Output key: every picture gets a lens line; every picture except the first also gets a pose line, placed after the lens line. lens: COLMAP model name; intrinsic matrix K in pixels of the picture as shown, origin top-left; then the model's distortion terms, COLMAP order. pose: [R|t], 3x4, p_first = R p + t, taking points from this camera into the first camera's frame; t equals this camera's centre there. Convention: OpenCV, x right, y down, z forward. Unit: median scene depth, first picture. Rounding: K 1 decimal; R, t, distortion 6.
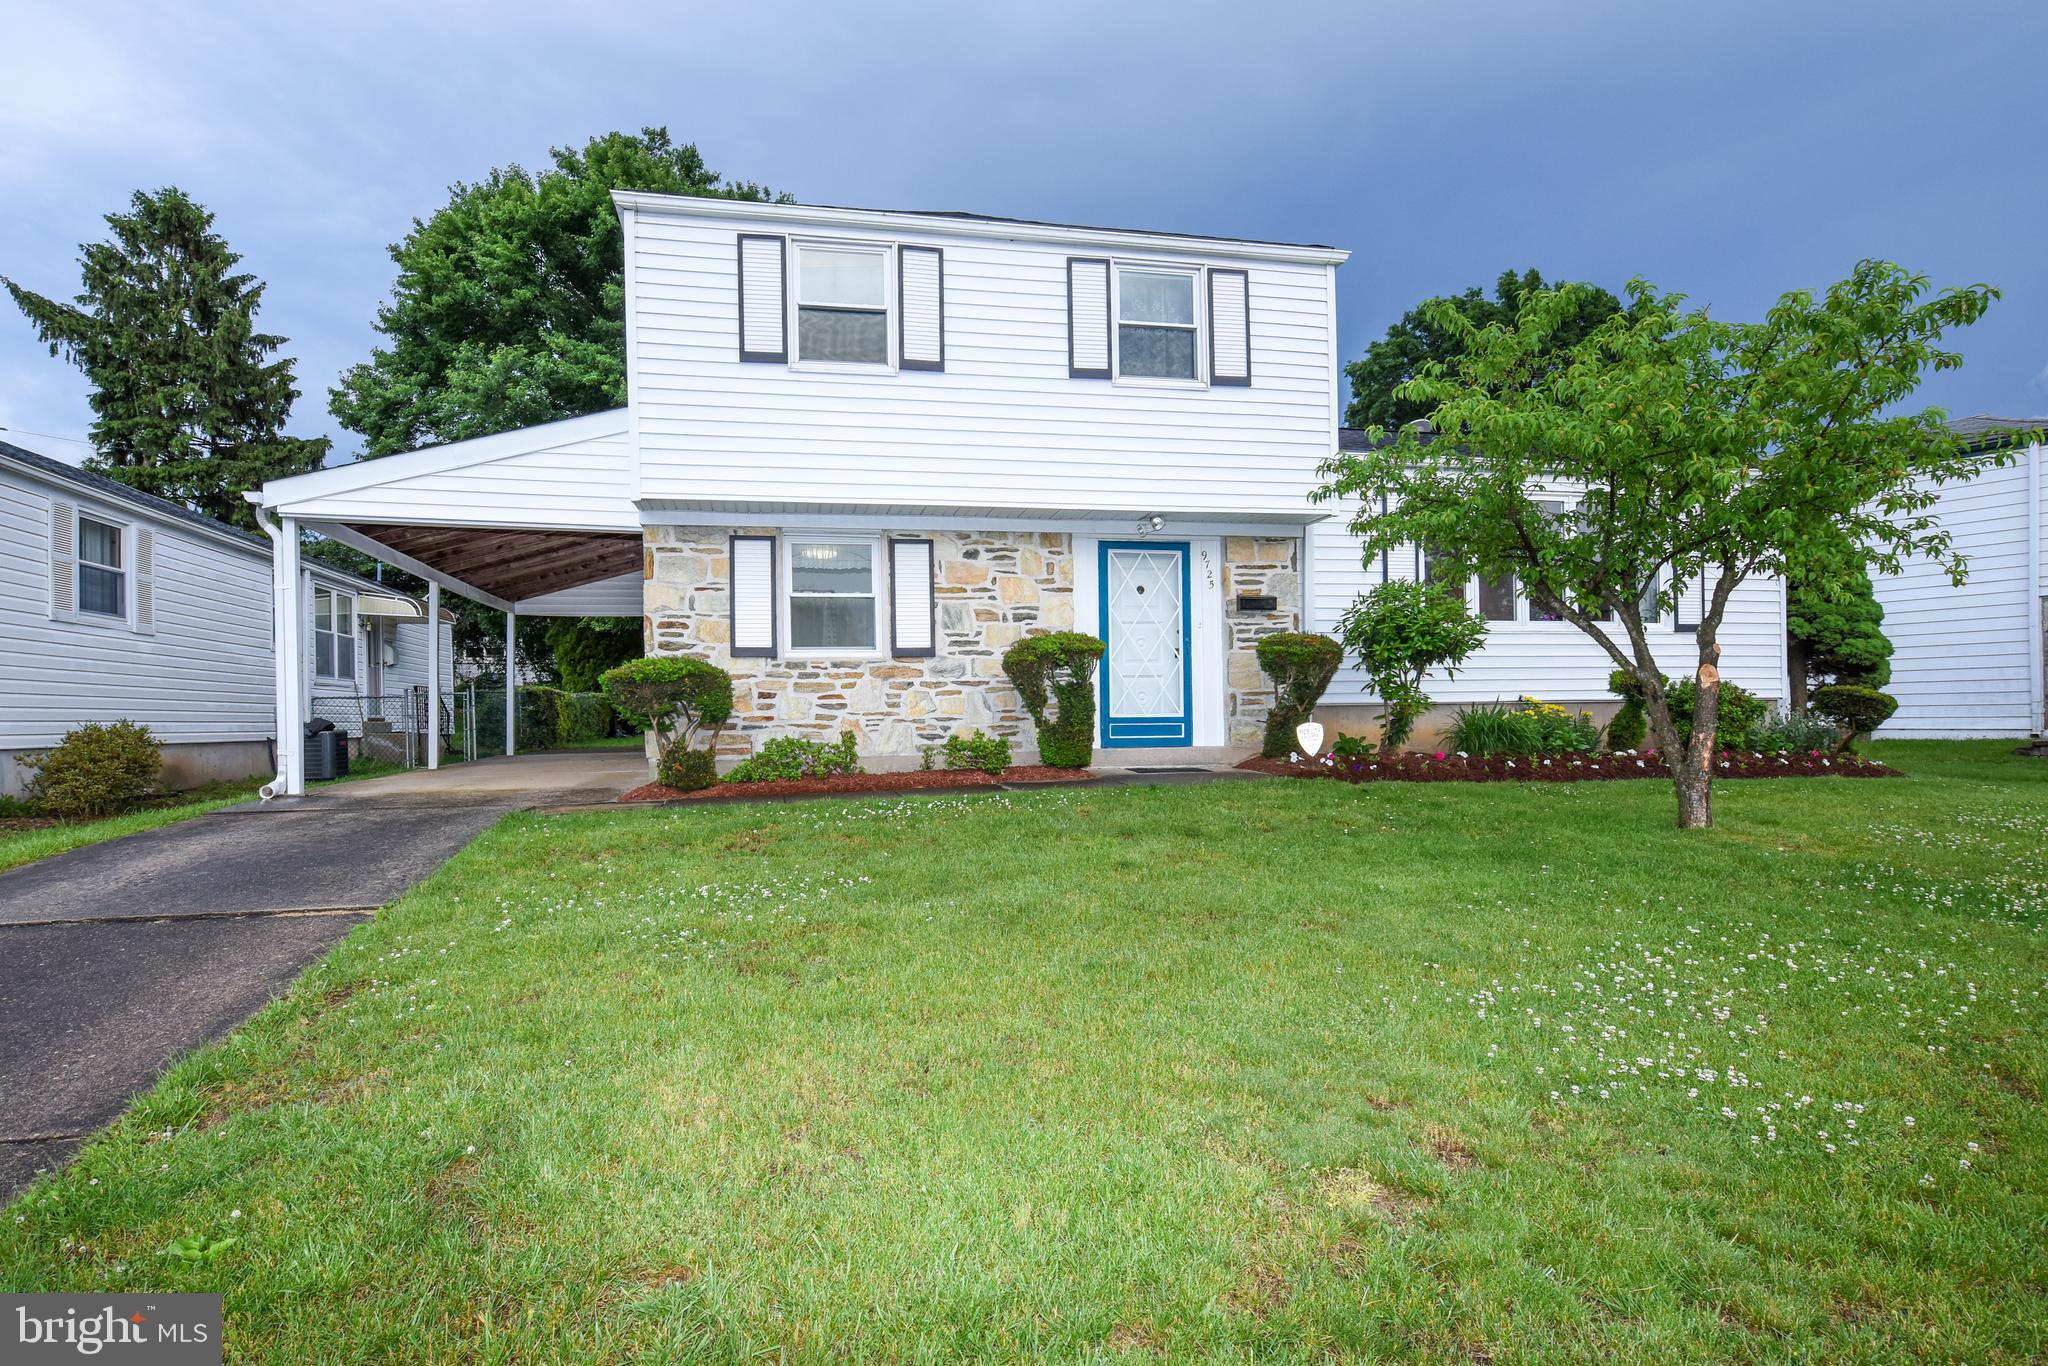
lens RADIAL K [[973.5, 0, 1024.0], [0, 973.5, 683.0], [0, 0, 1]] dist [-0.020581, -0.001221]
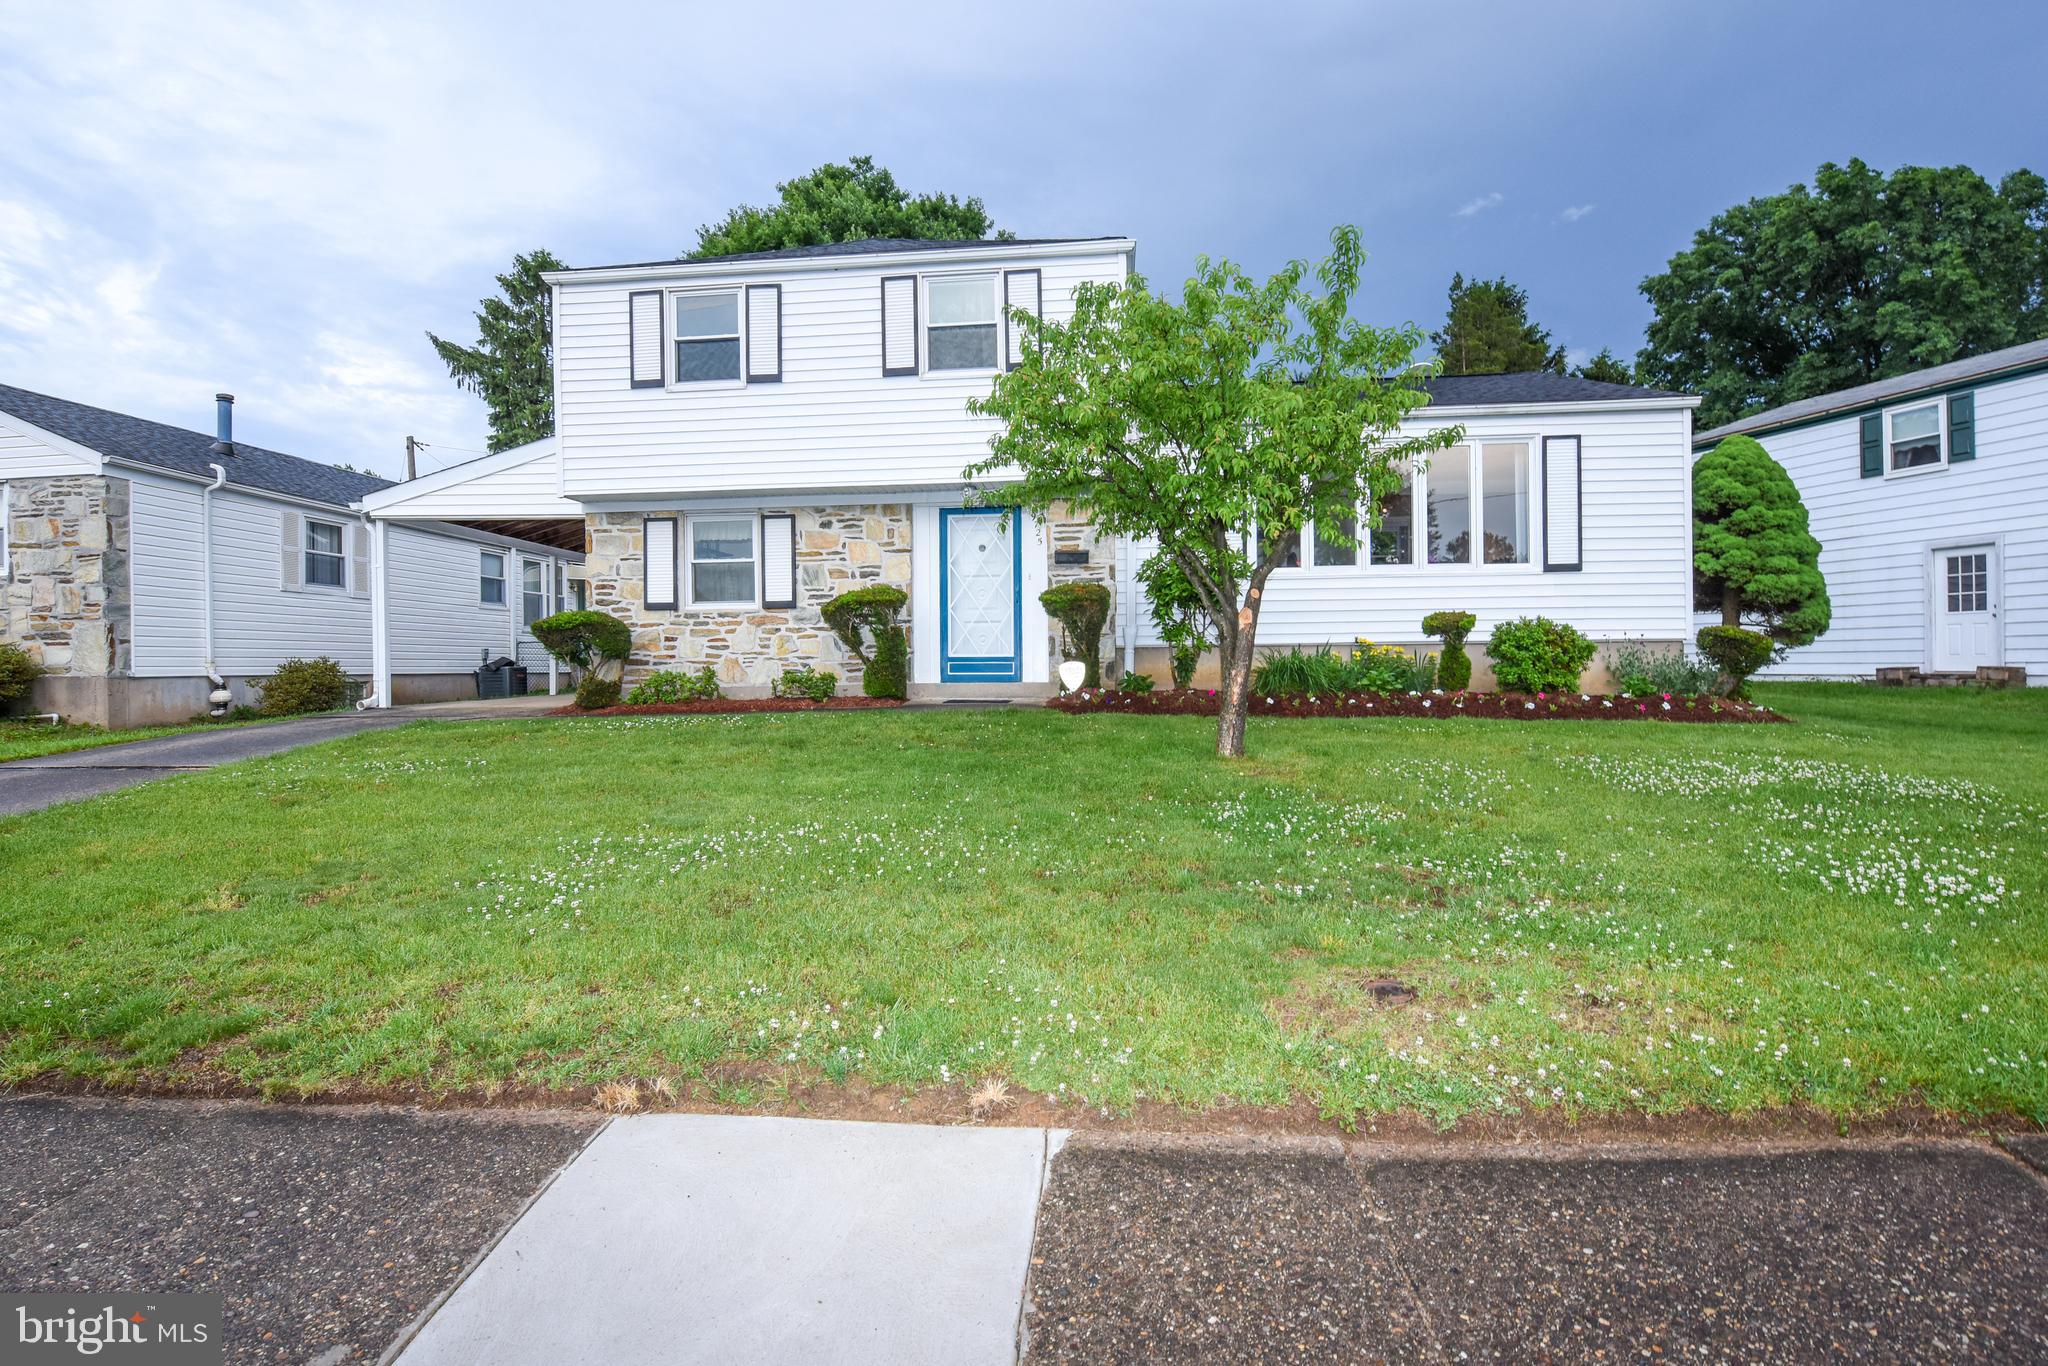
lens RADIAL K [[901.8, 0, 981.4], [0, 901.8, 630.4], [0, 0, 1]] dist [-0.013674, -0.000276]
pose [[0.959121, -0.005646, -0.282941, 0.463851], [0.006065, 0.999981, 0.000606, 0.002777], [0.282932, -0.002298, 0.959137, -0.045010]]
